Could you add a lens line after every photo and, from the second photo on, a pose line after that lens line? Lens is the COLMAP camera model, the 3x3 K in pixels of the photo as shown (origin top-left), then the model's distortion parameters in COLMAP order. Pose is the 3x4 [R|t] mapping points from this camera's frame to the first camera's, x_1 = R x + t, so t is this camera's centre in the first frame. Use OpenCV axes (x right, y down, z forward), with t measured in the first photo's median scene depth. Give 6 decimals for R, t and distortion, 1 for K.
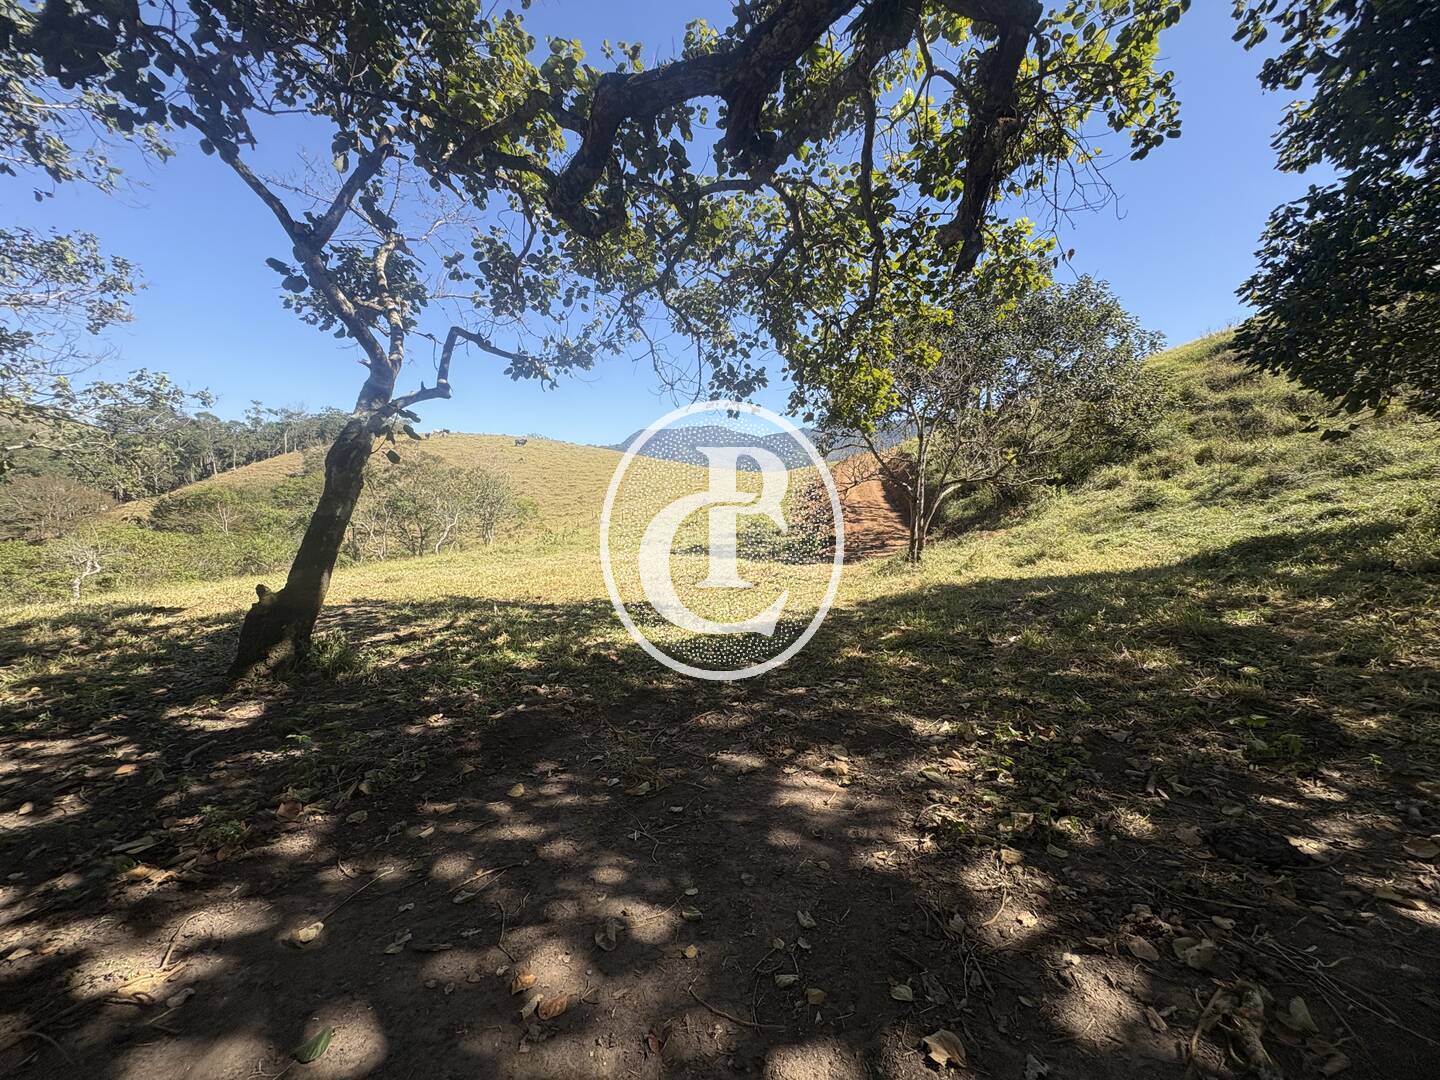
lens RADIAL K [[575.1, 0, 720.6], [0, 575.1, 540.8], [0, 0, 1]] dist [0.001944, -0.000197]
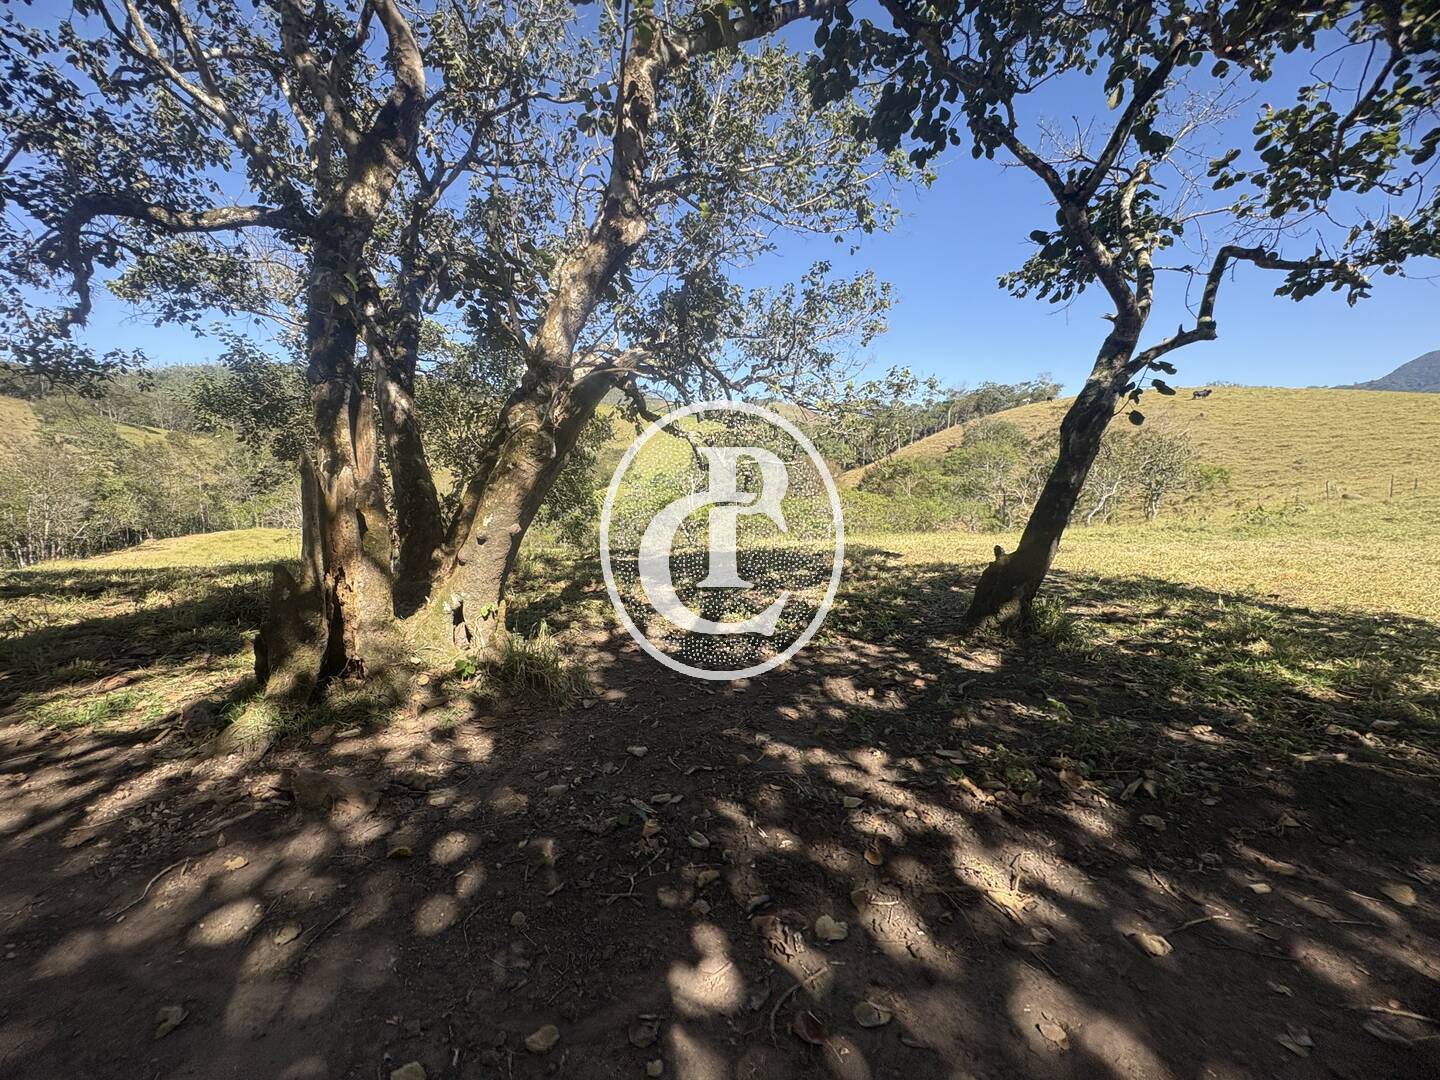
lens RADIAL K [[575.1, 0, 716.1], [0, 575.1, 540.5], [0, 0, 1]] dist [0.001944, -0.000197]
pose [[0.524351, 0.097750, -0.845873, -0.123704], [-0.051045, 0.995211, 0.083365, 0.002377], [0.849971, -0.000535, 0.526830, -0.021135]]
